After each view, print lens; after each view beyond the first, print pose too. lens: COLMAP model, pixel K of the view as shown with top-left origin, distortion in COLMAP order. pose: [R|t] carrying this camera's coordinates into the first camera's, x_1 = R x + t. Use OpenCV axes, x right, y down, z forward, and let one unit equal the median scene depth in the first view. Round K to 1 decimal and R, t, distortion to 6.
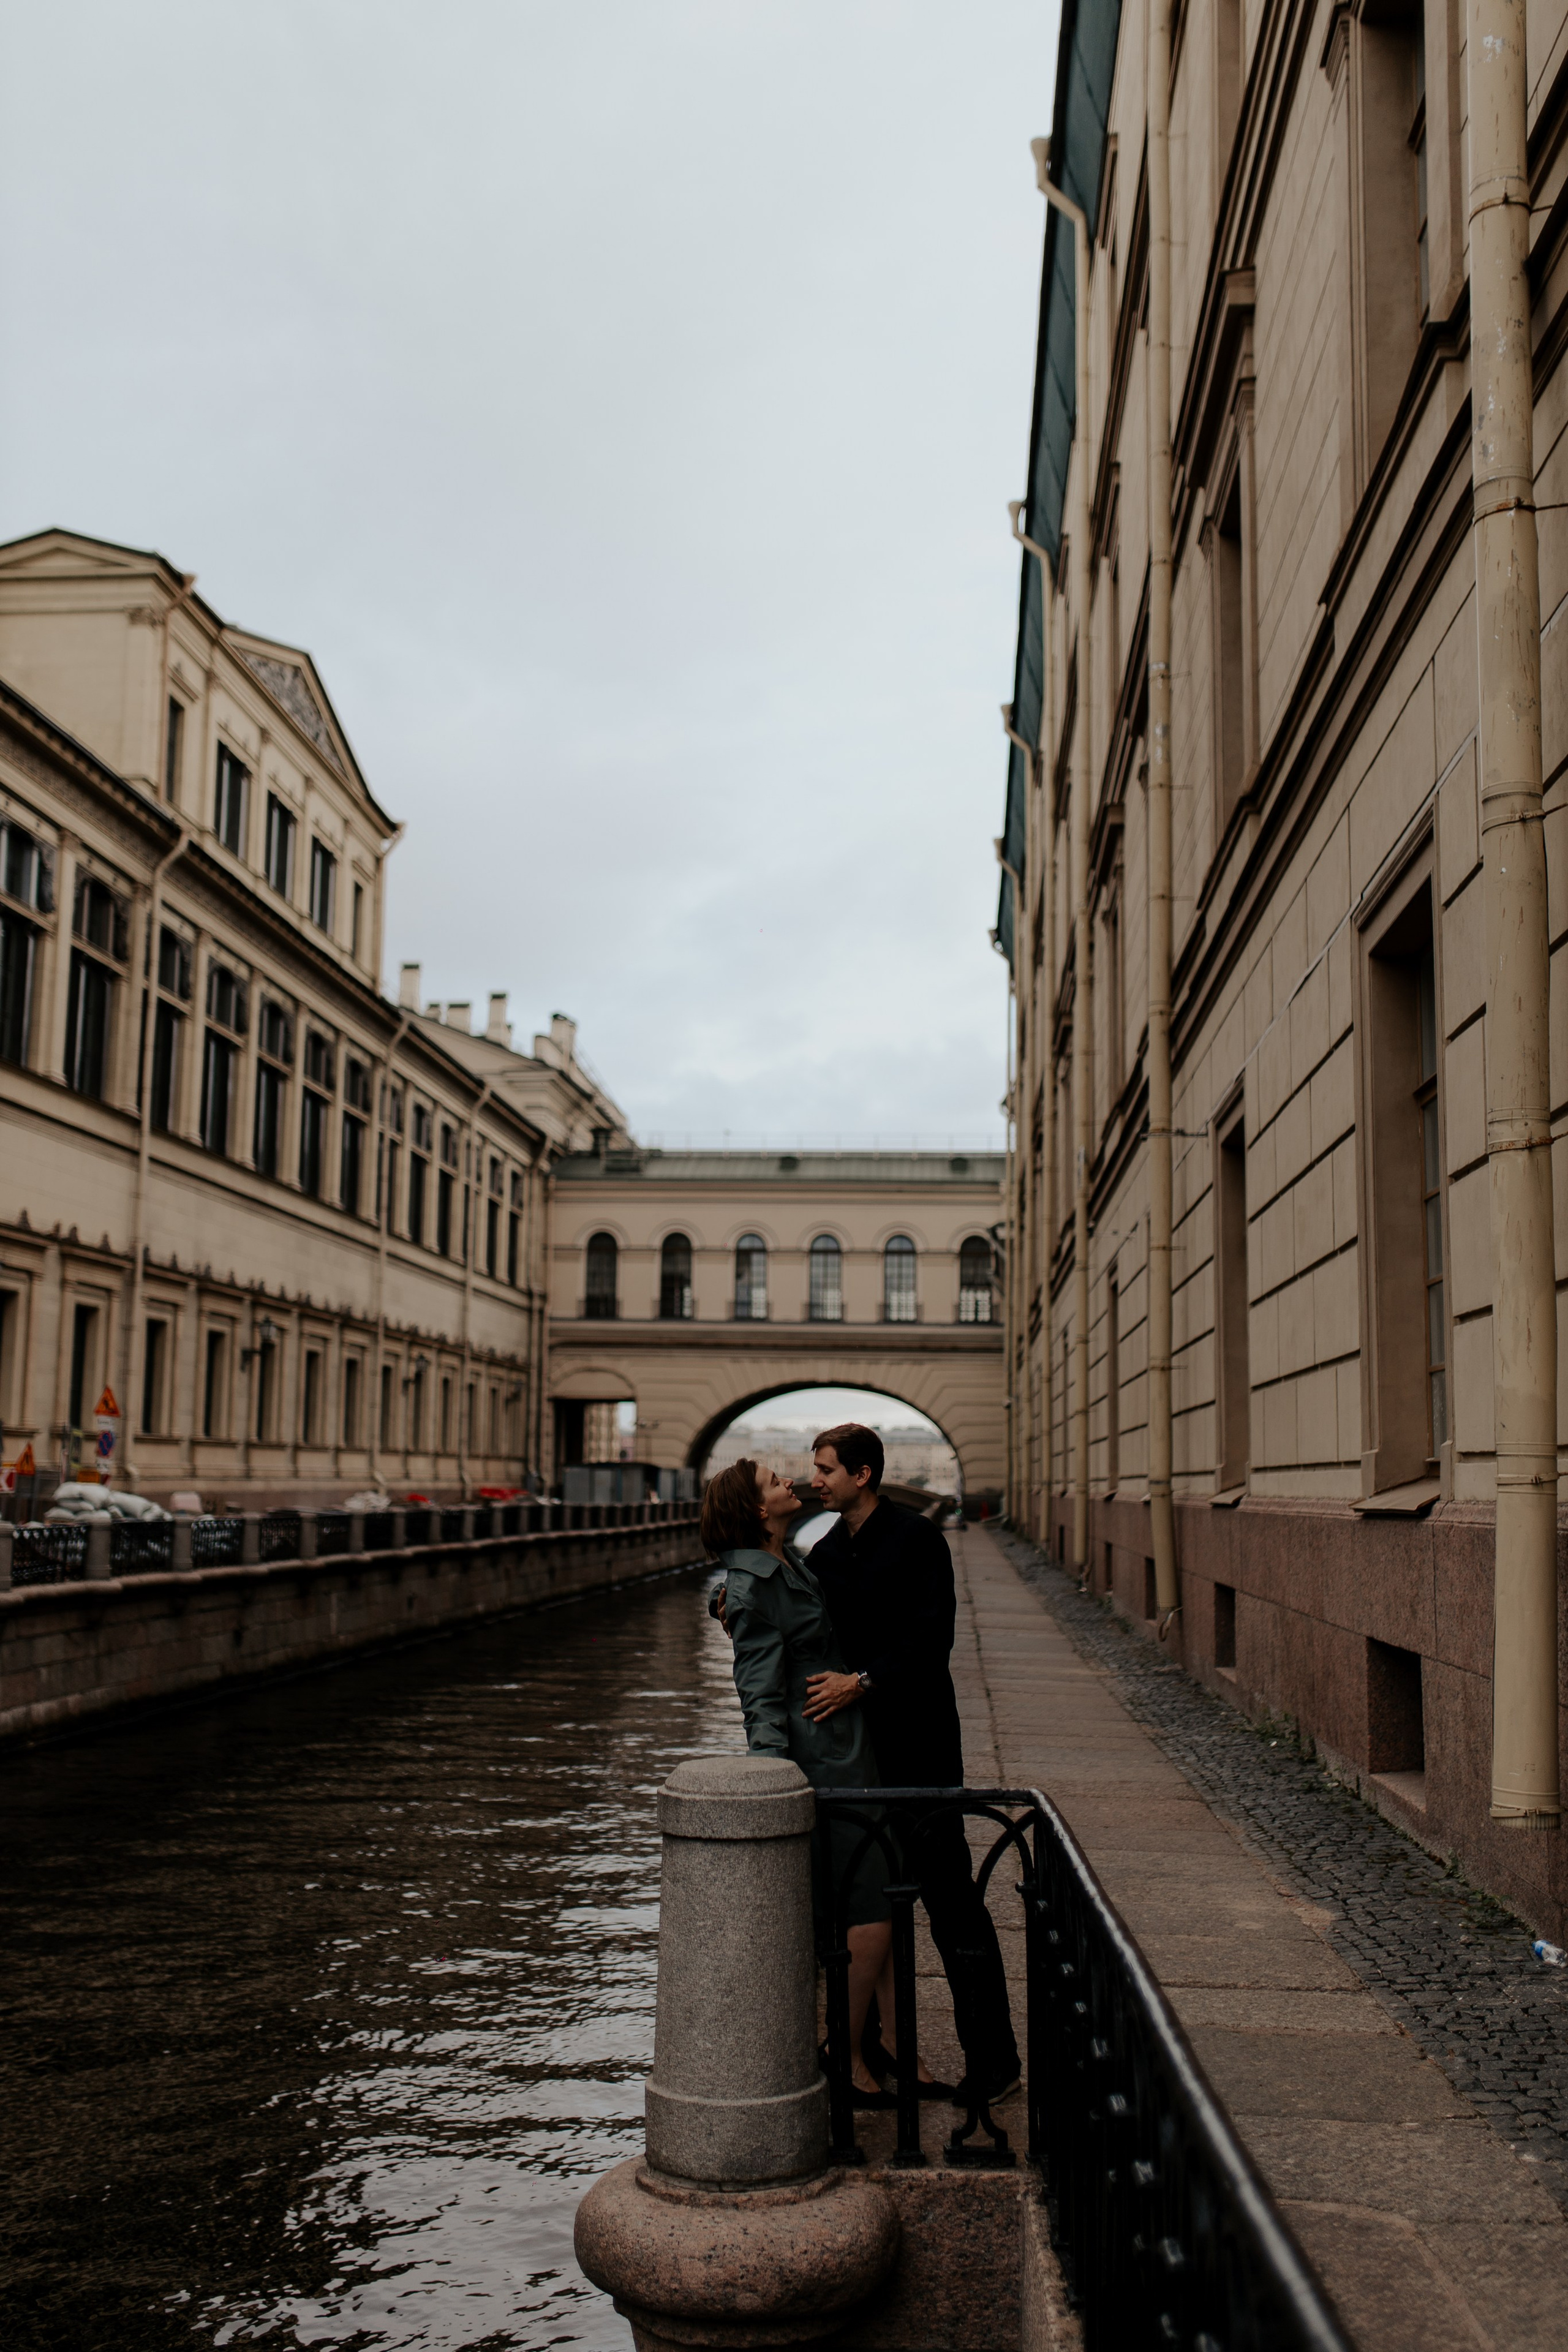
lens RADIAL K [[2218.0, 0, 778.1], [0, 2218.0, 1170.6], [0, 0, 1]] dist [-0.026728, 0.116139]
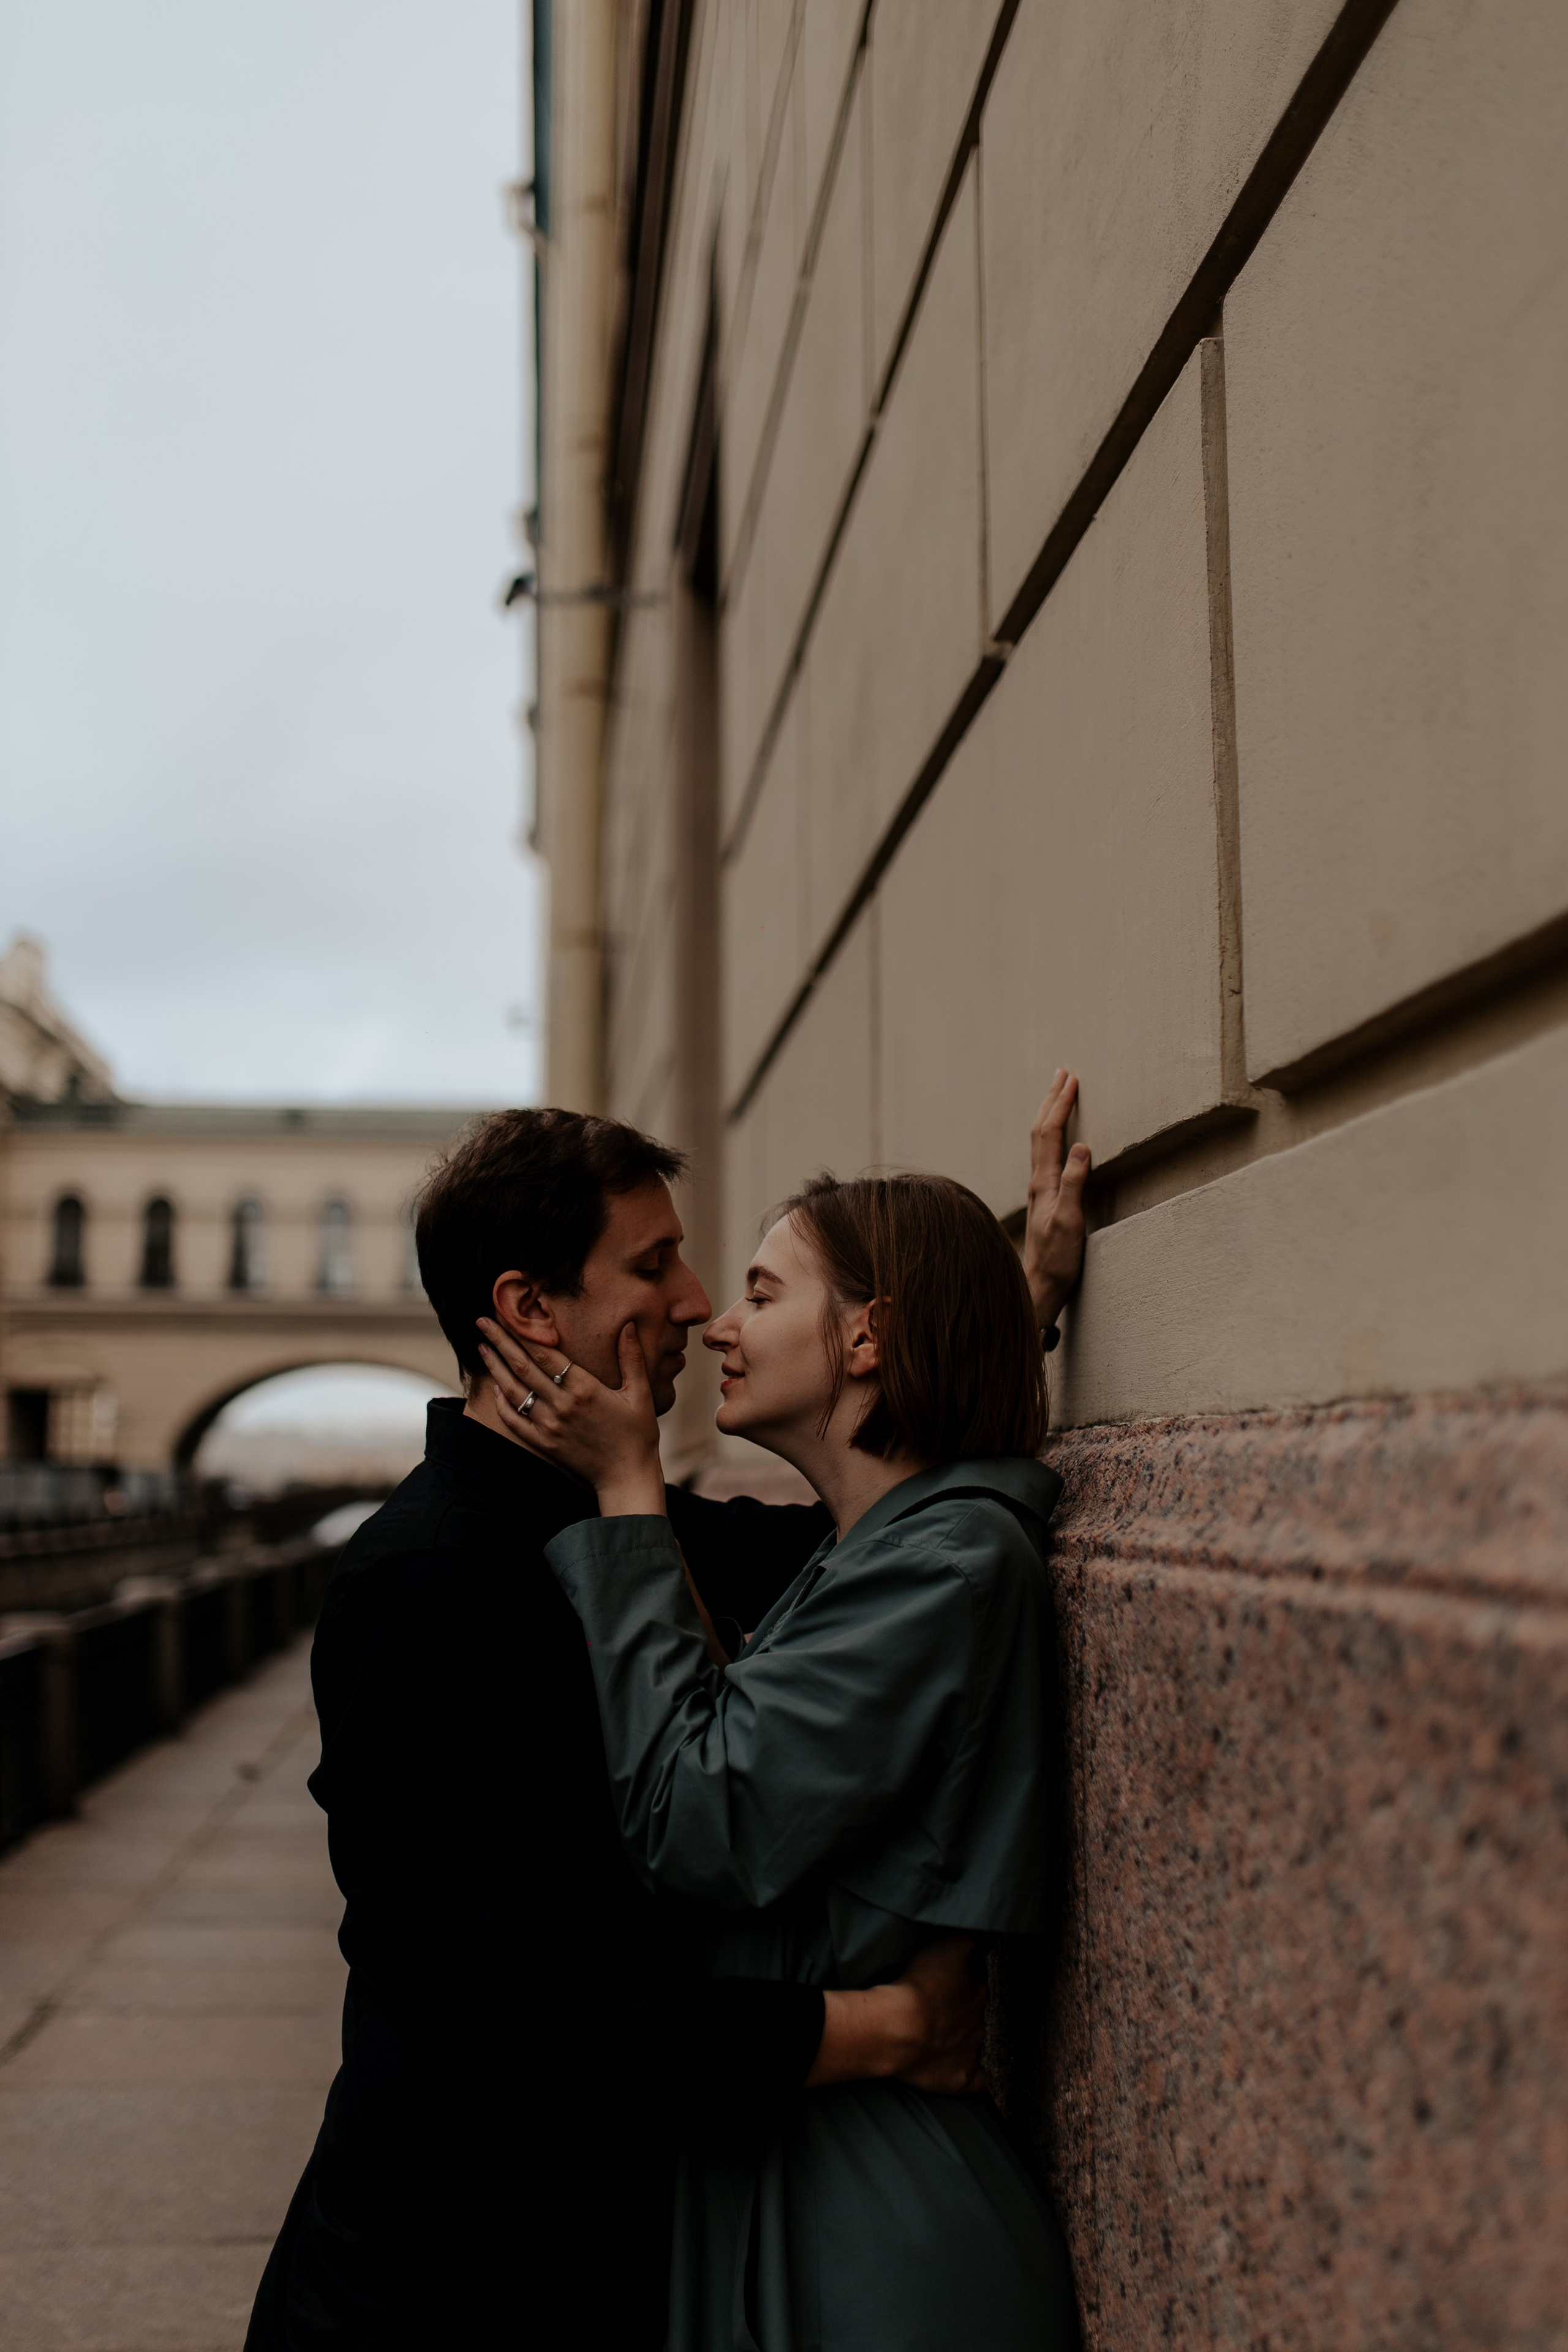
lens RADIAL K [[2260.6, 0, 774.1], [0, 2260.6, 1176.3], [0, 0, 1]] dist [-0.030396, 0.116701]
pose [[0.981938, 0.005062, 0.189137, 0.033896], [-0.006384, 0.999959, 0.006381, 0.022176], [-0.189097, -0.007474, 0.981930, 0.145945]]
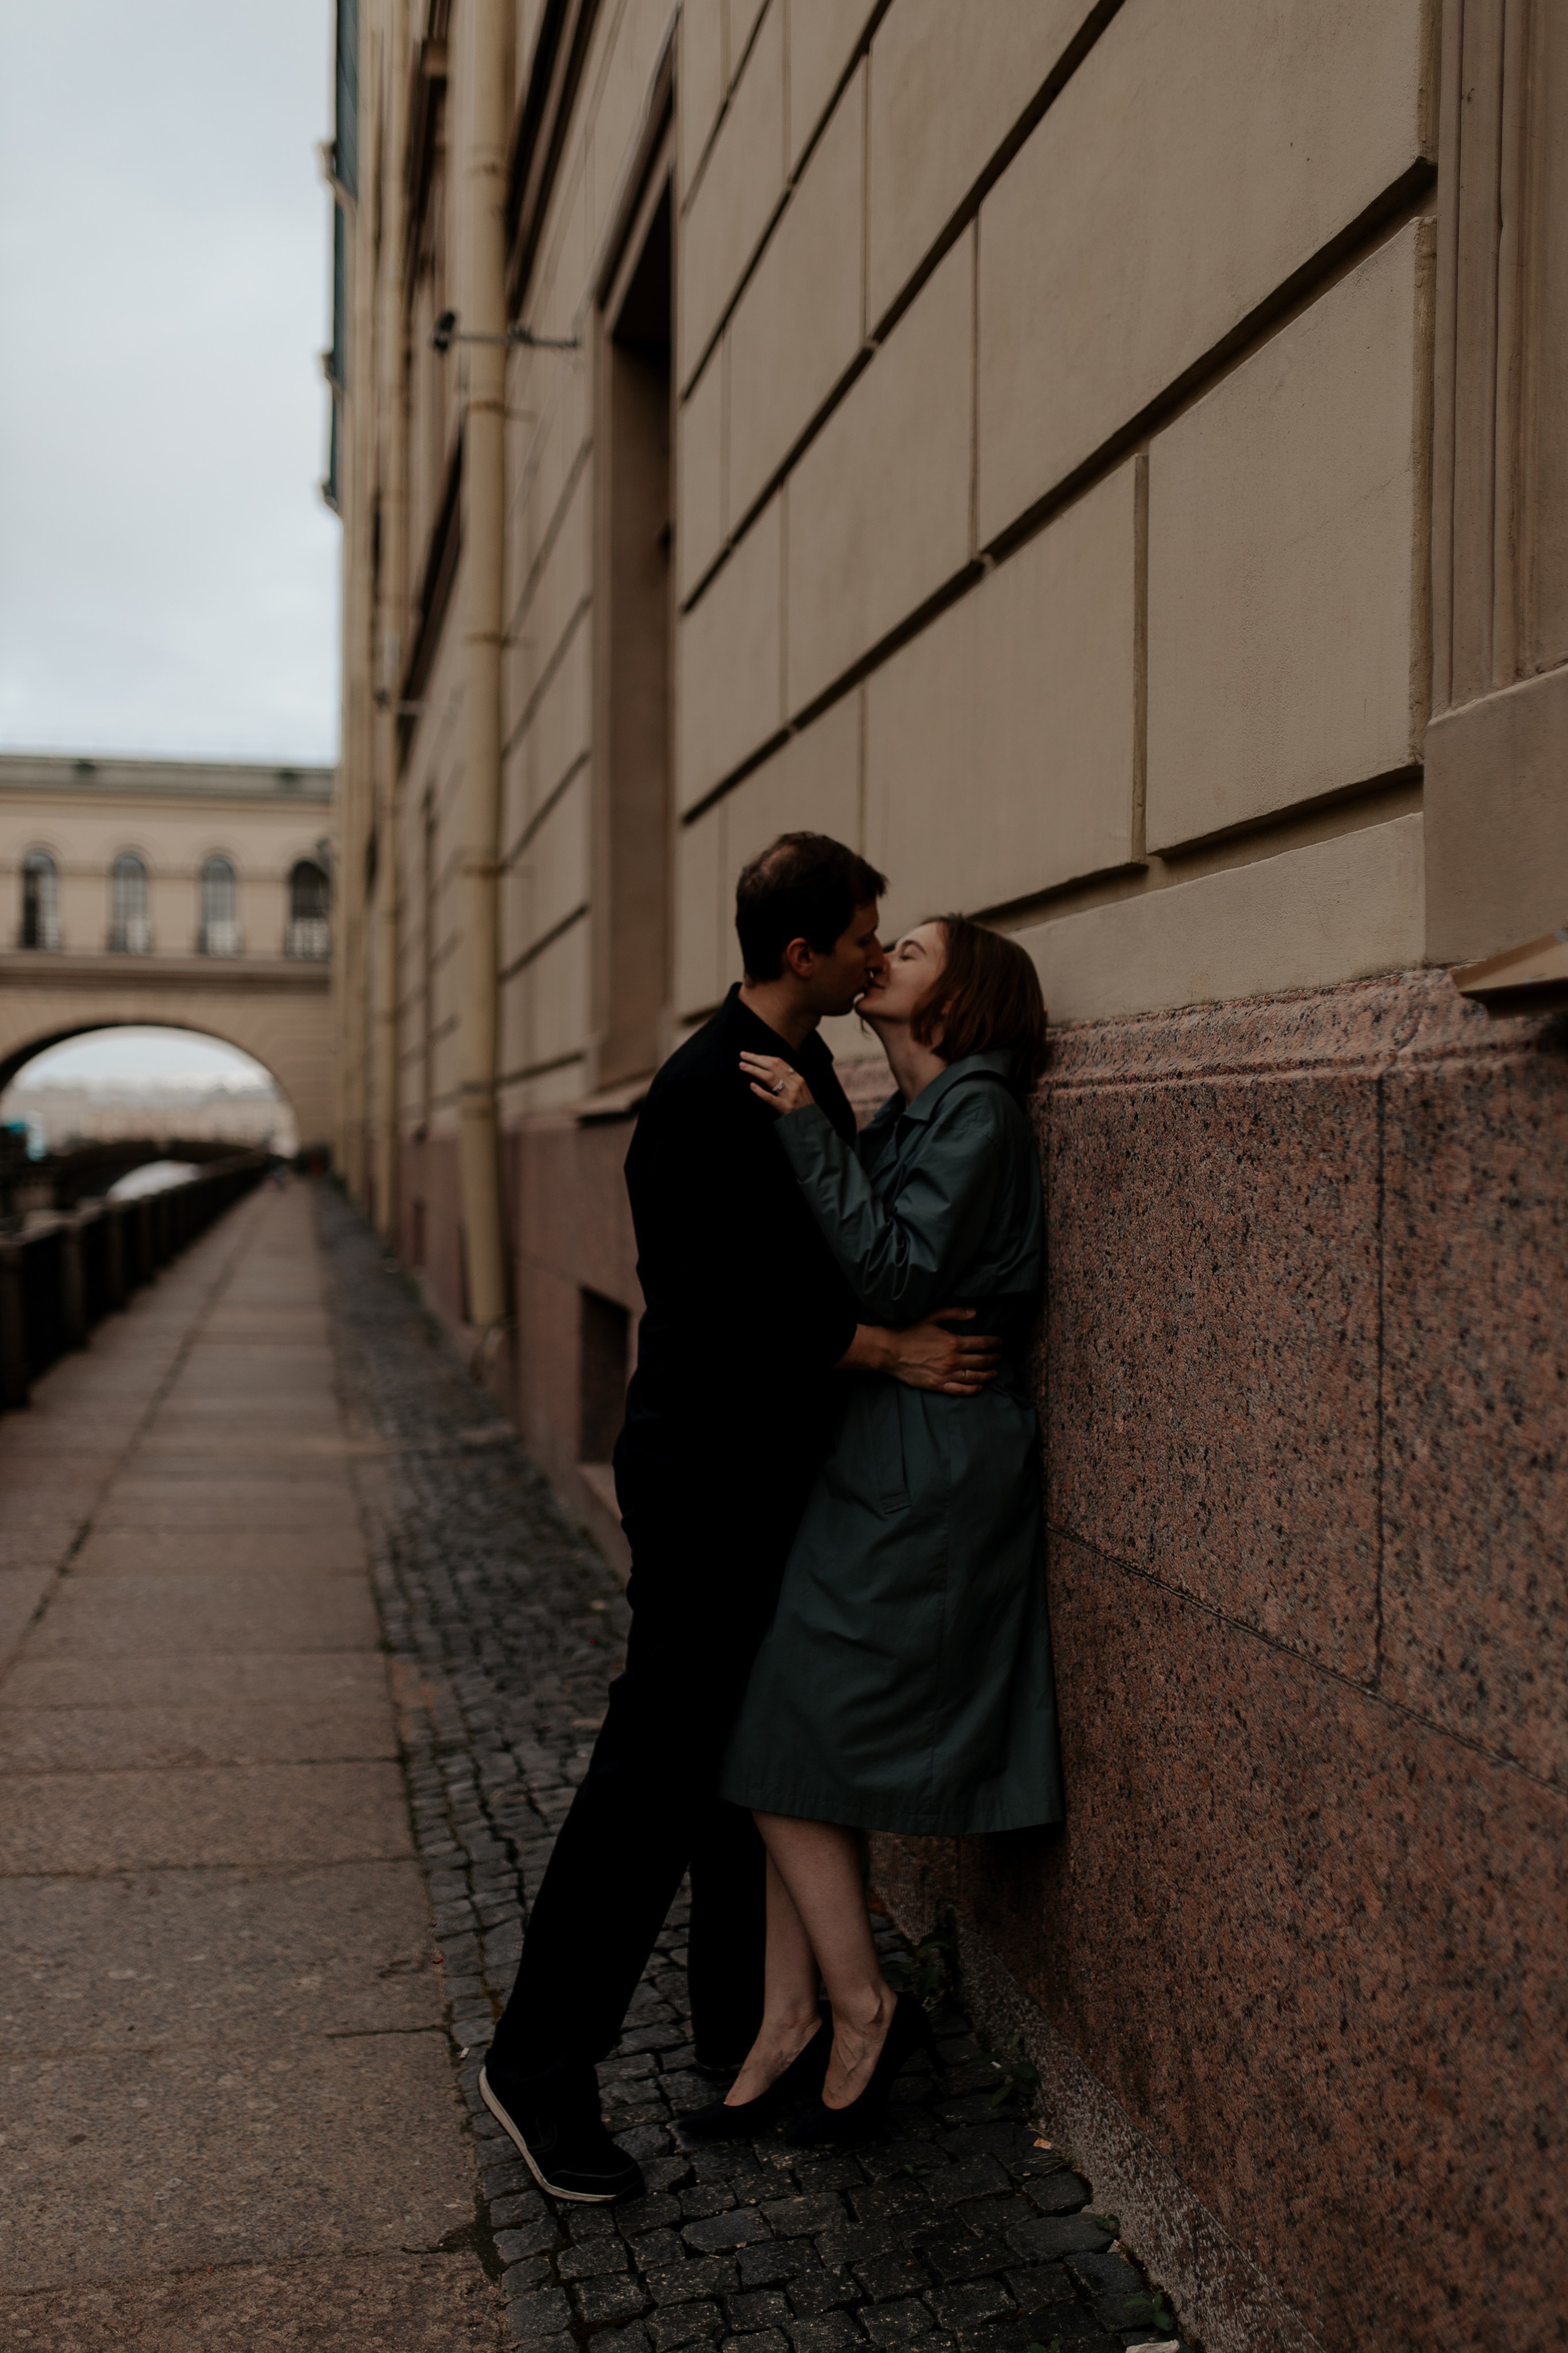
lens RADIAL K [[2233.6, 0, 777.3], [0, 2233.6, 1169.2], [0, 0, 1]] dist [-0.027753, 0.130896]
pose [[0.959227, -0.013310, 0.282322, 0.024579], [-0.030007, 0.988449, 0.148551, 0.021351], [-0.281038, -0.150966, 0.947748, 0.128796]]
